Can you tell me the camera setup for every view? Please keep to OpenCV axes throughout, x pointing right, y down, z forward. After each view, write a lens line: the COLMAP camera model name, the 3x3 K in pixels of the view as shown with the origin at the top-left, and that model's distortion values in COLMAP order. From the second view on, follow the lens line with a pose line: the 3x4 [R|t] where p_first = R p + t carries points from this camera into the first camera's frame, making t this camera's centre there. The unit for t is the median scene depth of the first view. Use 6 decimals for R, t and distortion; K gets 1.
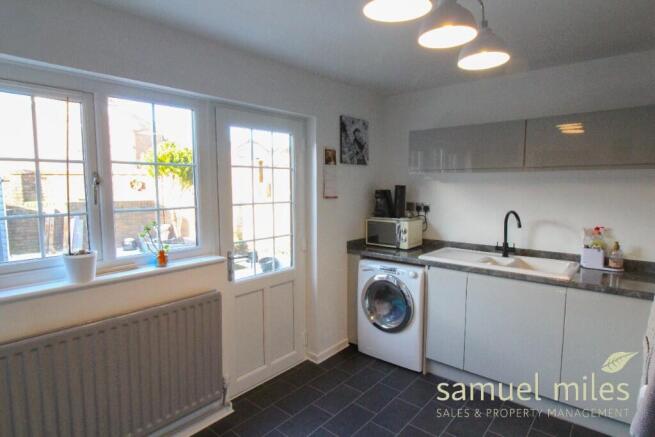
lens RADIAL K [[361.8, 0, 326.2], [0, 361.8, 216.8], [0, 0, 1]] dist [0.001442, 0.000215]
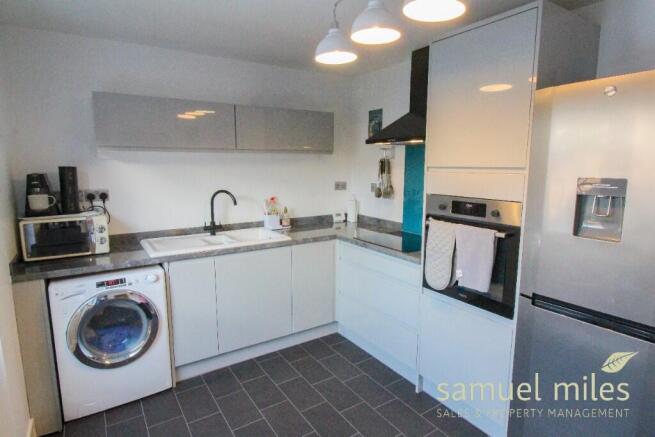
lens RADIAL K [[361.8, 0, 326.2], [0, 361.8, 218.3], [0, 0, 1]] dist [0.001442, 0.000215]
pose [[0.274828, -0.141879, 0.950968, -0.393819], [0.086604, 0.988685, 0.122478, -0.036140], [-0.957585, 0.048697, 0.284006, 0.392036]]
